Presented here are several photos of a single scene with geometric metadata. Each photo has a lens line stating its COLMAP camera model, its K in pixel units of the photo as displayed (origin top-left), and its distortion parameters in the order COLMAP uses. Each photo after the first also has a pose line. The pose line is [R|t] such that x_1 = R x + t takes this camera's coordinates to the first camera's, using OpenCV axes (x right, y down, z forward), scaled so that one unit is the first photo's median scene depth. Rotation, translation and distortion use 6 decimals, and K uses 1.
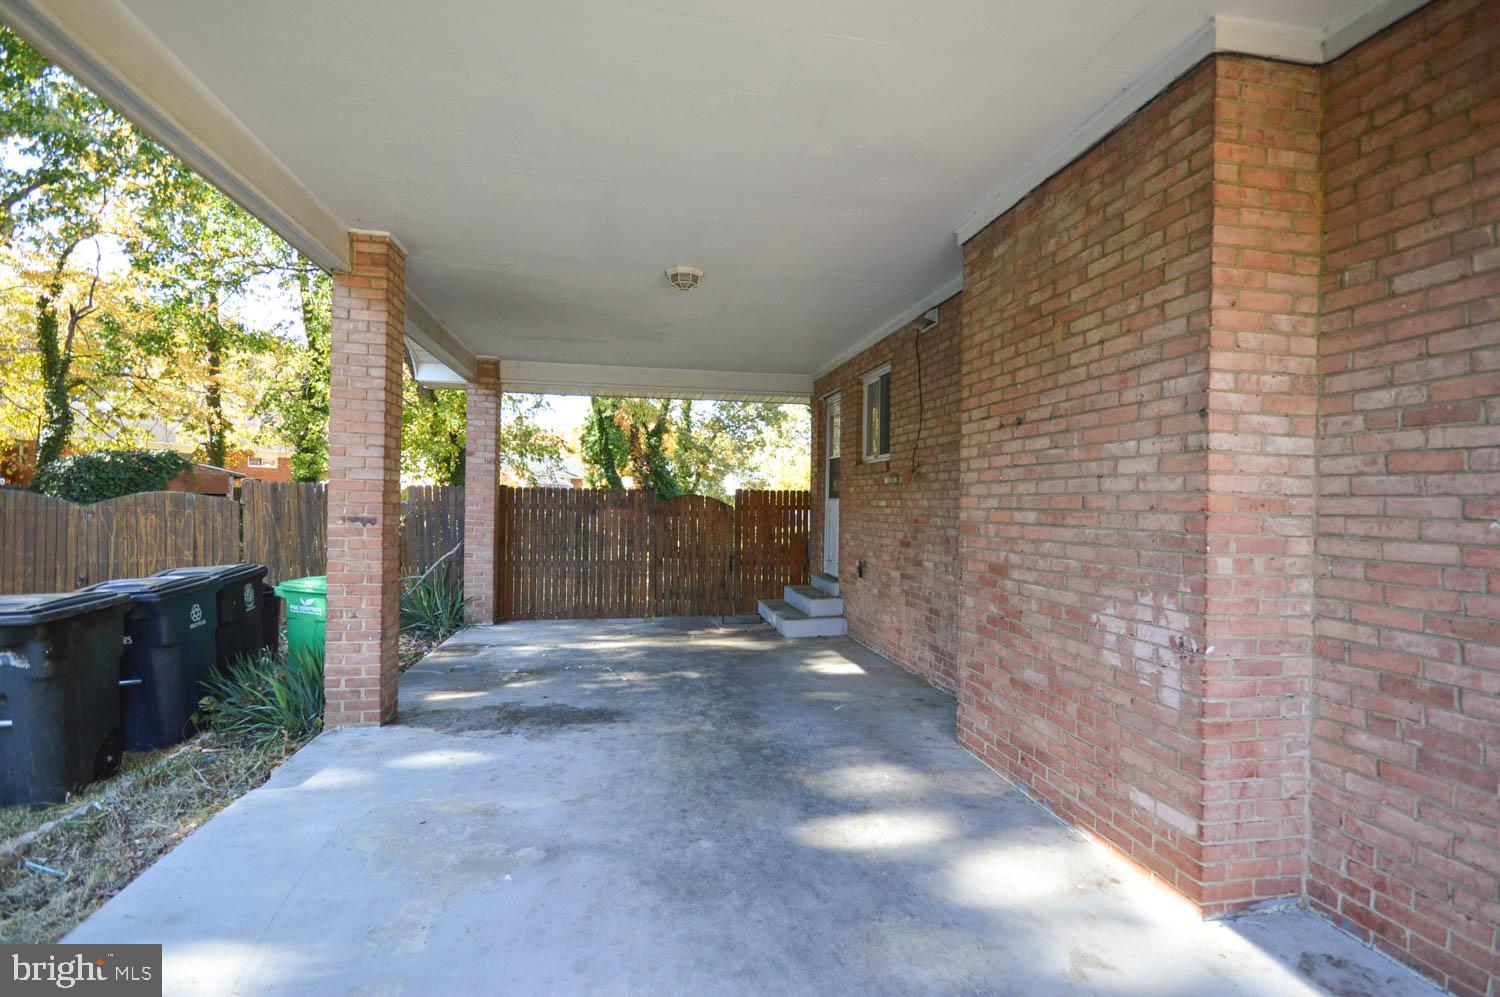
lens RADIAL K [[789.2, 0, 750.0], [0, 789.2, 498.5], [0, 0, 1]] dist [-0.002089, 0.000198]
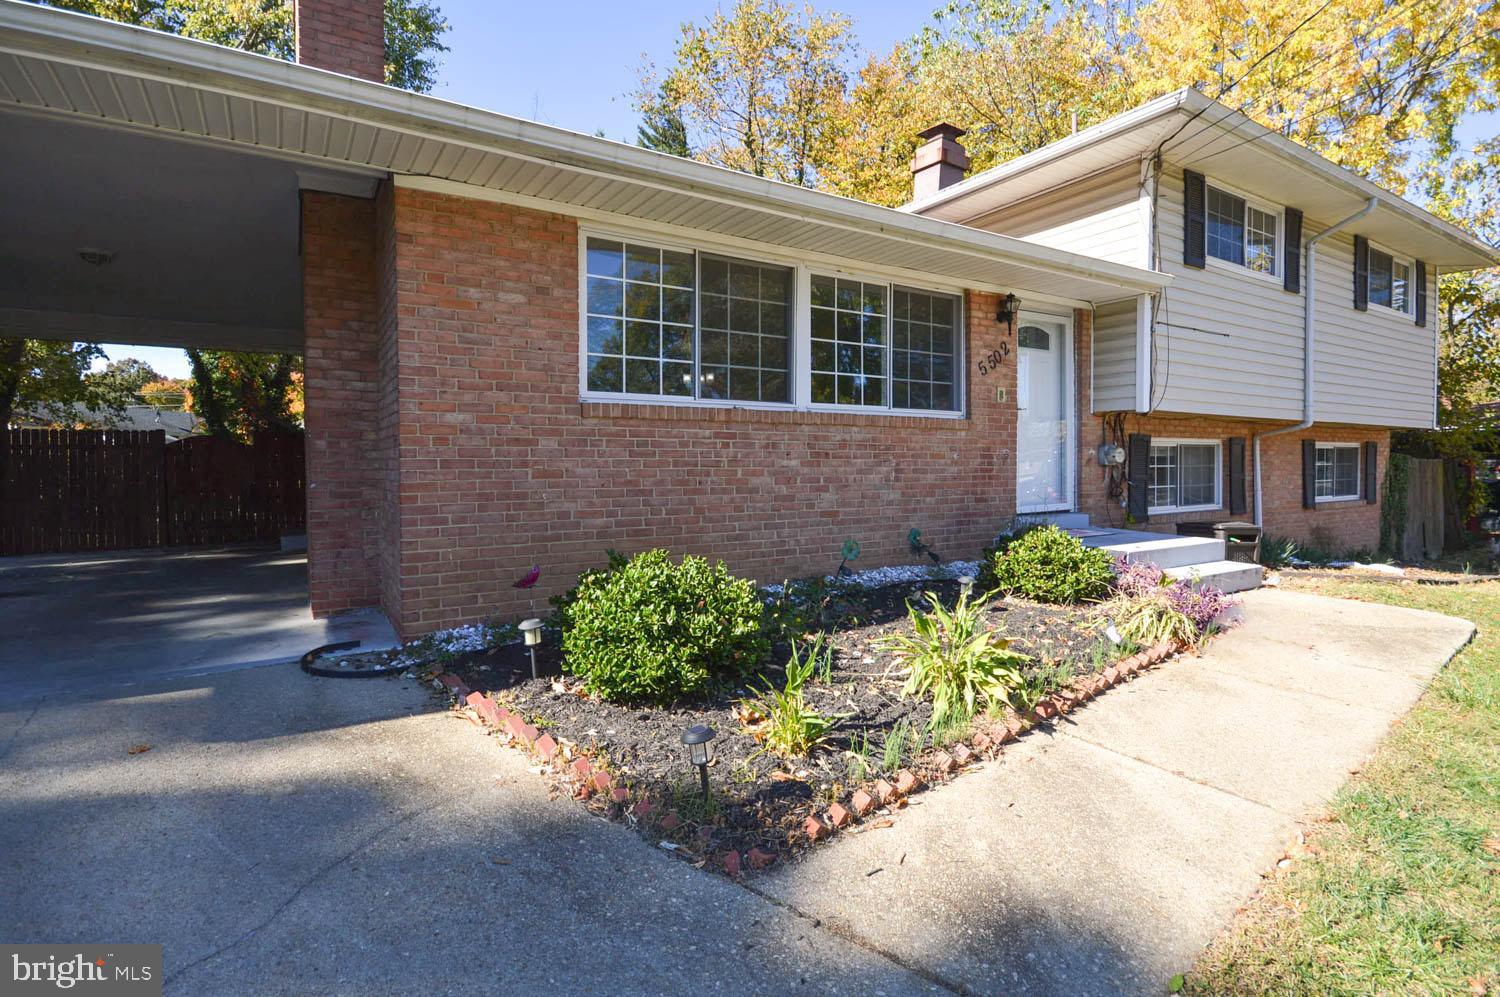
lens RADIAL K [[767.4, 0, 796.2], [0, 767.4, 478.4], [0, 0, 1]] dist [0.003325, 0.000379]
pose [[0.911907, -0.026980, 0.409509, 0.084576], [0.015035, 0.999363, 0.032361, 0.011870], [-0.410122, -0.023354, 0.911732, -0.122067]]
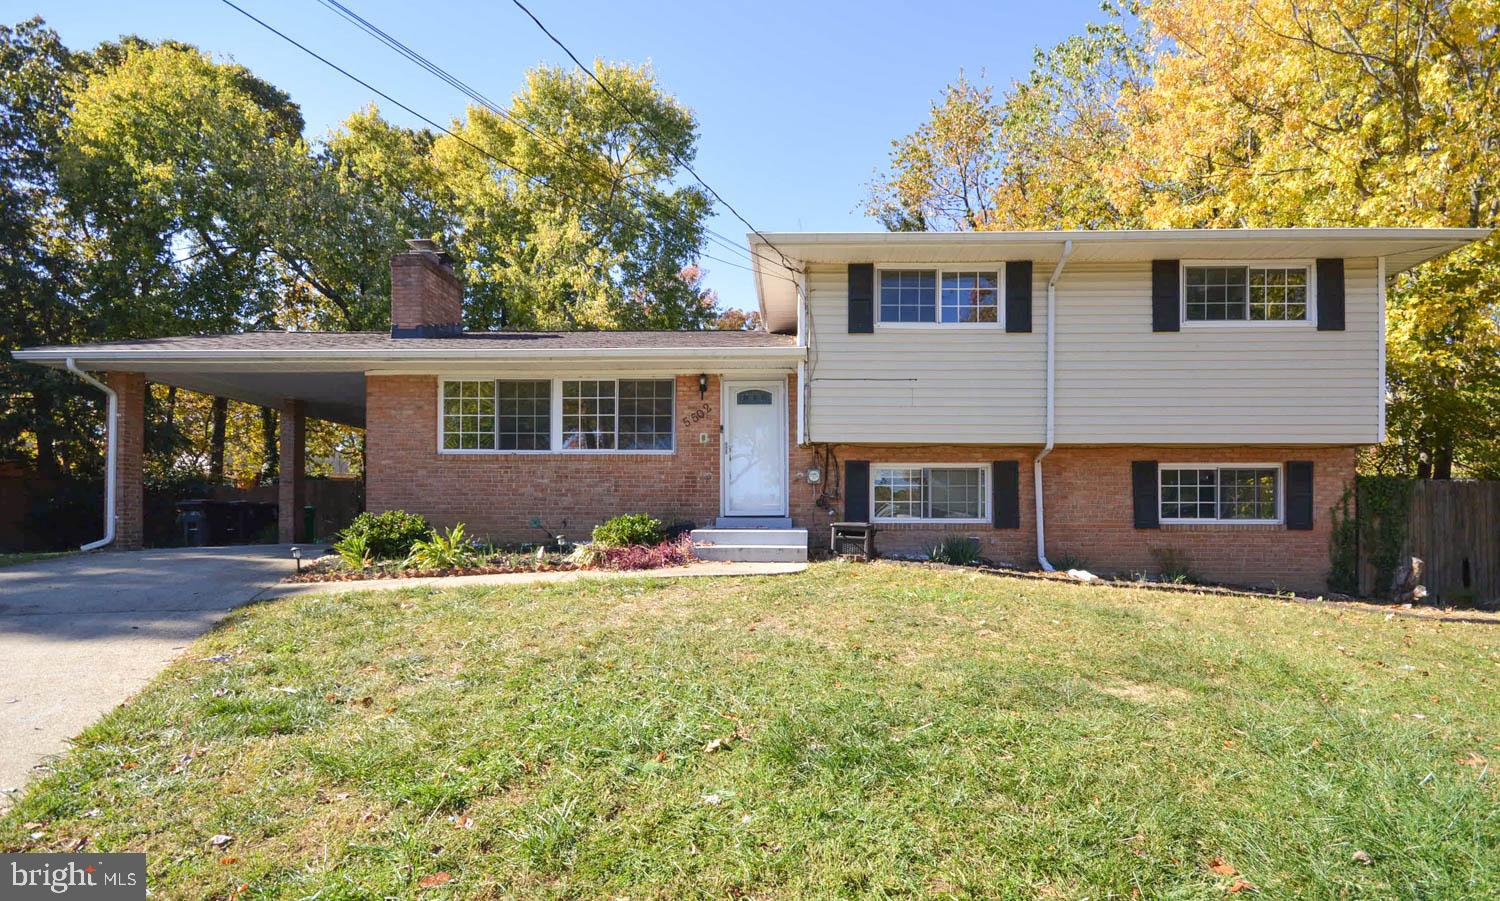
lens RADIAL K [[771.0, 0, 756.5], [0, 771.0, 502.5], [0, 0, 1]] dist [-0.003171, -0.000046]
pose [[0.976166, -0.015765, -0.216453, 0.376818], [0.012525, 0.999788, -0.016337, 0.034611], [0.216665, 0.013236, 0.976156, -0.307768]]
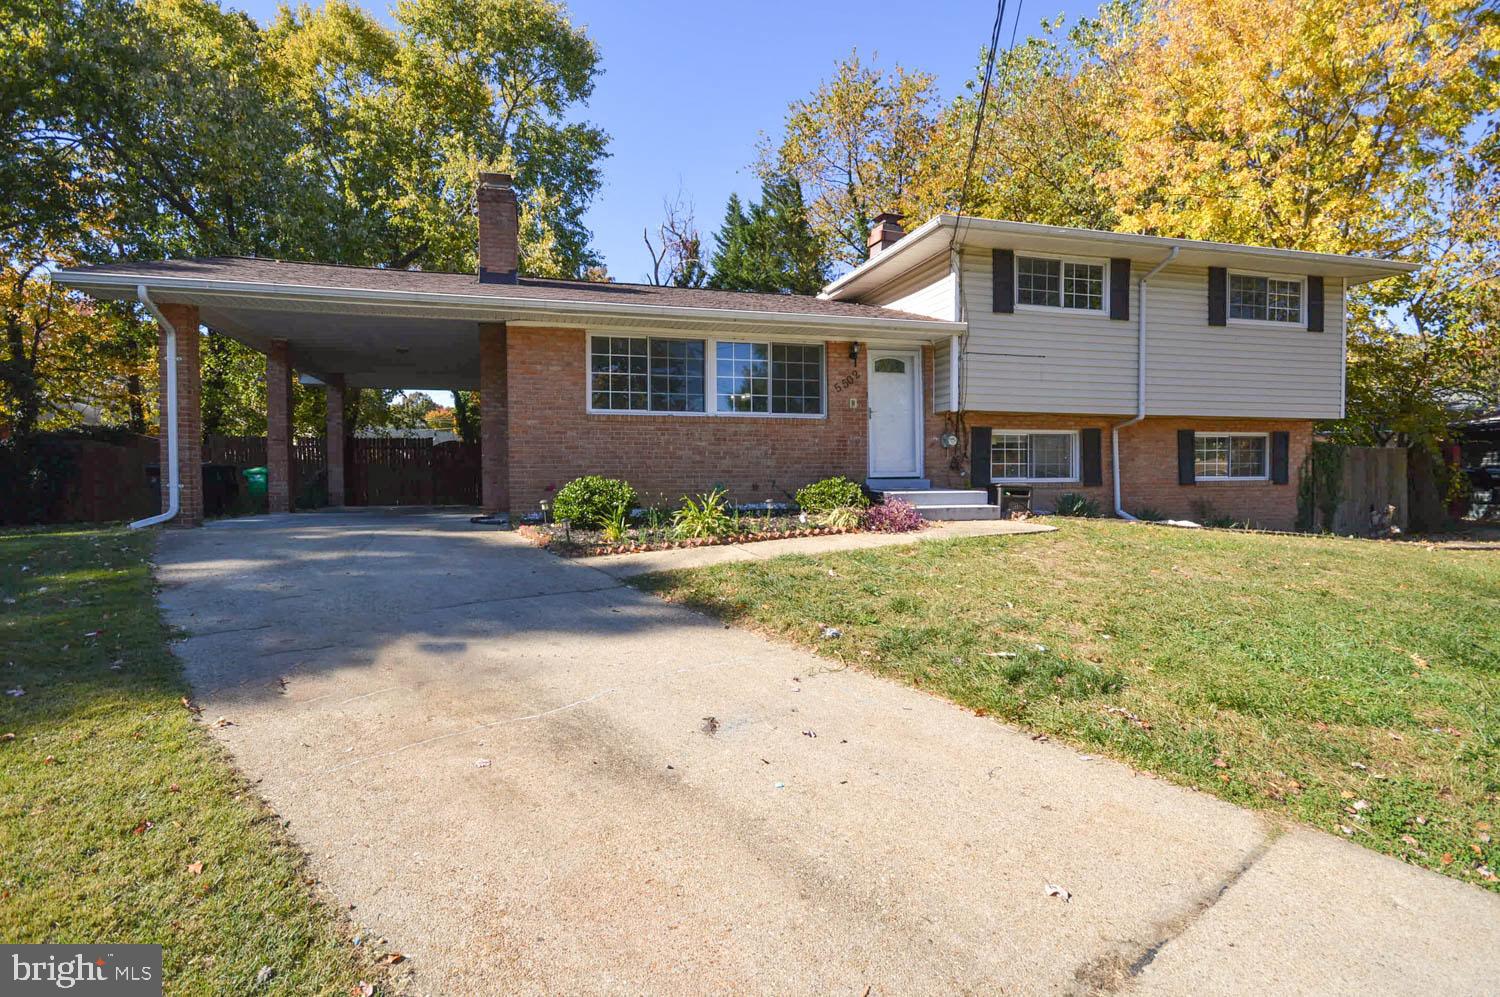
lens RADIAL K [[789.2, 0, 750.0], [0, 789.2, 498.5], [0, 0, 1]] dist [-0.002089, 0.000198]
pose [[0.993990, -0.023551, 0.106904, 0.152281], [0.020171, 0.999265, 0.032586, 0.030685], [-0.107593, -0.030234, 0.993735, -0.347071]]
